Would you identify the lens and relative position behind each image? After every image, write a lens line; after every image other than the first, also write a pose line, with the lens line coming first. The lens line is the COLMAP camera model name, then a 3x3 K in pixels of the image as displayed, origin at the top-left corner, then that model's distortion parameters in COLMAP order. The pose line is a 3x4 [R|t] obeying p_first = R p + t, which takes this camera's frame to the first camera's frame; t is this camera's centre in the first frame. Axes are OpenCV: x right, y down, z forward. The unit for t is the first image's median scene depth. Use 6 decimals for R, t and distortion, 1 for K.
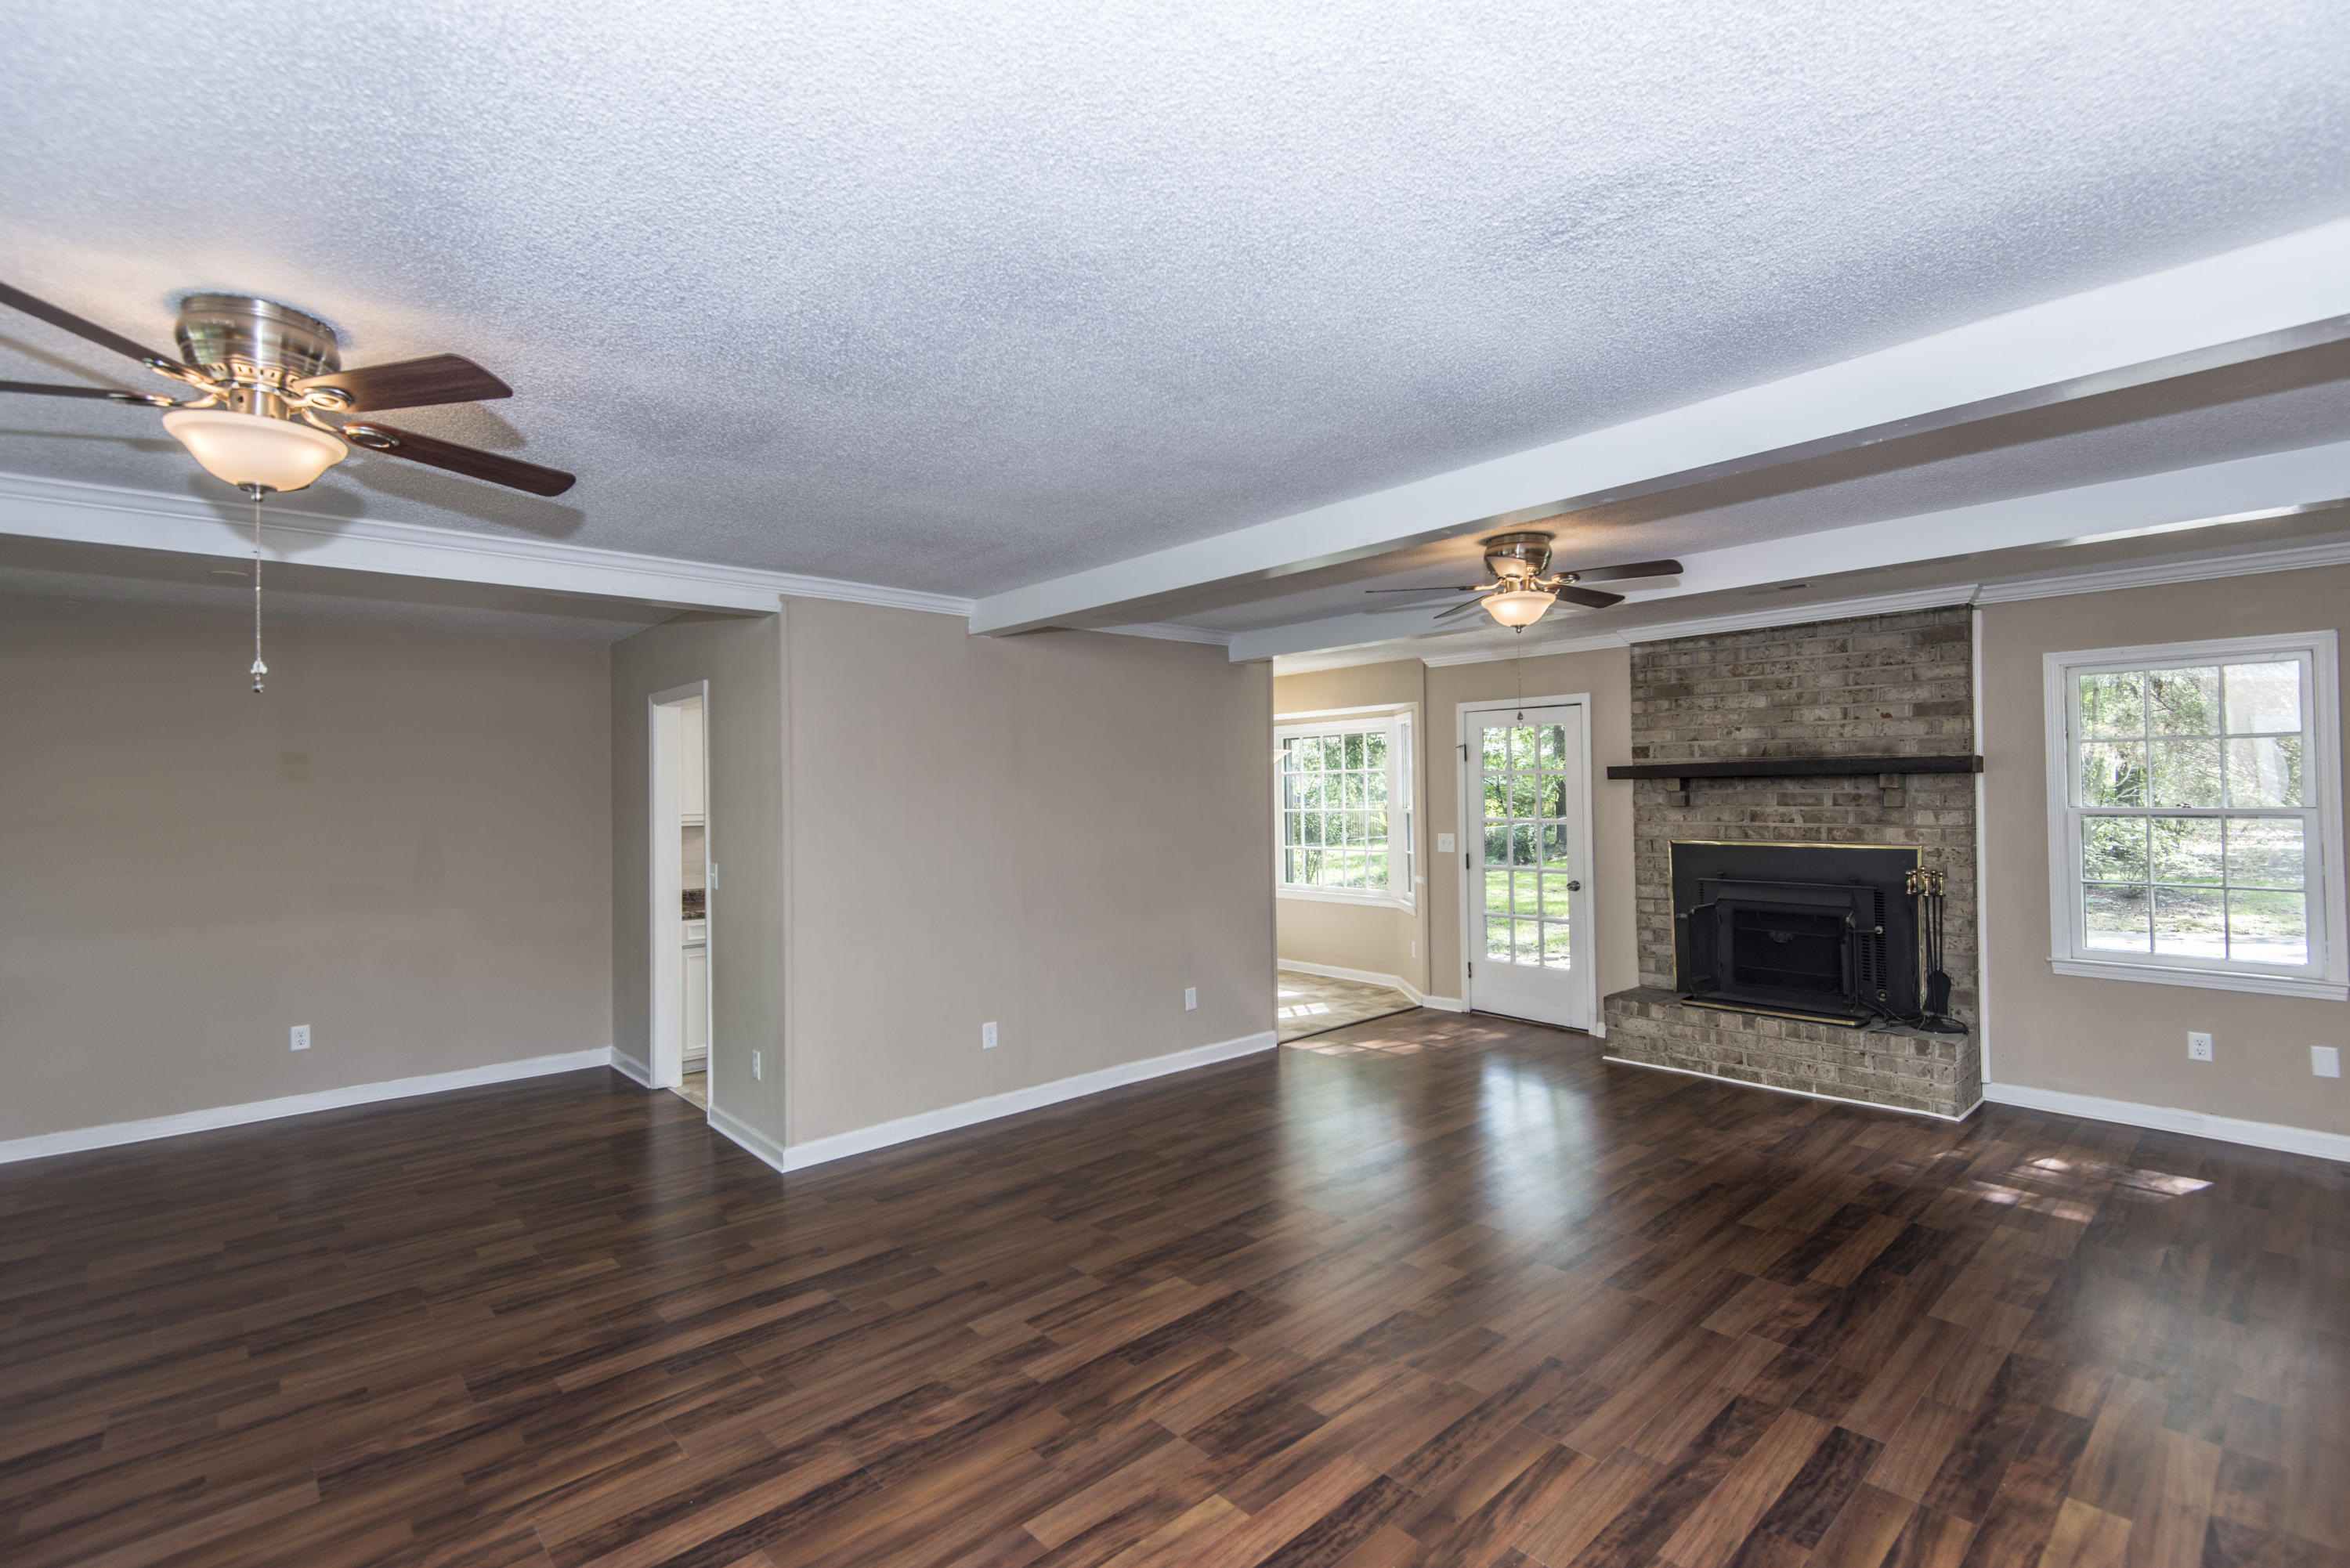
lens RADIAL K [[1060.4, 0, 1182.5], [0, 1060.4, 790.6], [0, 0, 1]] dist [0.003637, 0.000239]
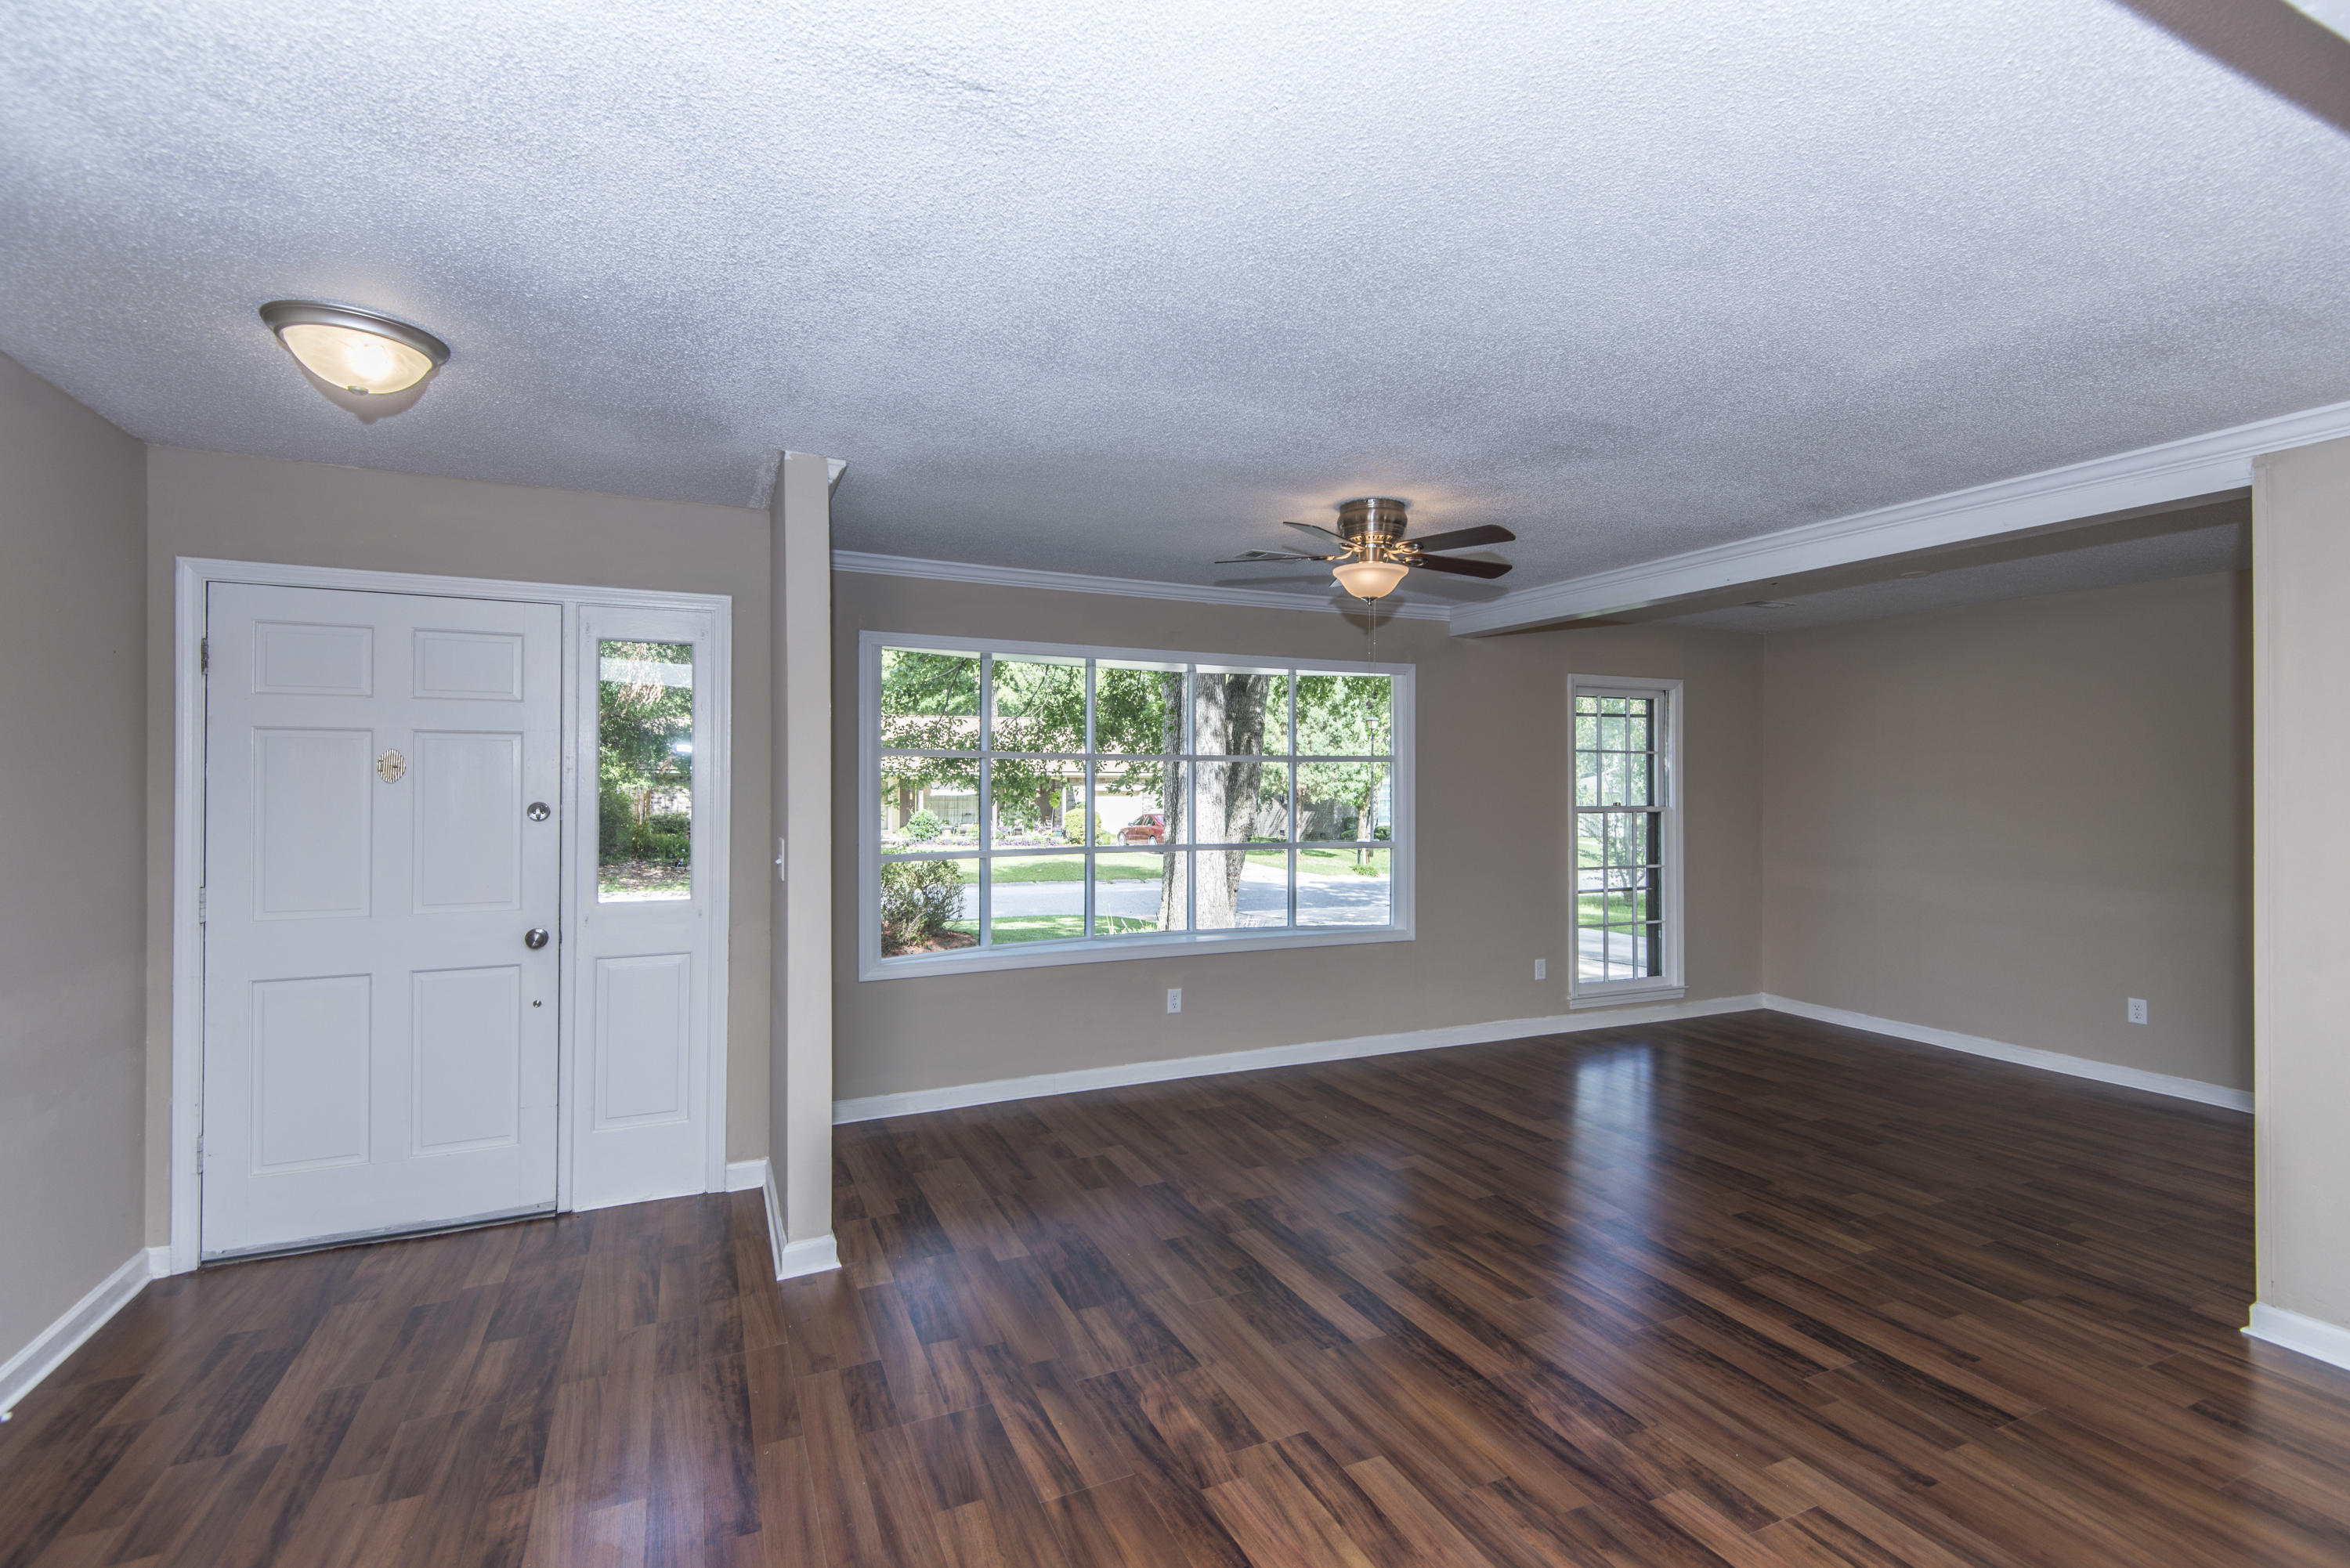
lens RADIAL K [[1060.4, 0, 1181.8], [0, 1060.4, 773.6], [0, 0, 1]] dist [0.003637, 0.000239]
pose [[-0.307371, 0.008637, -0.951550, 0.747711], [0.005691, 0.999958, 0.007238, 0.003367], [0.951573, -0.003191, -0.307408, 0.934199]]
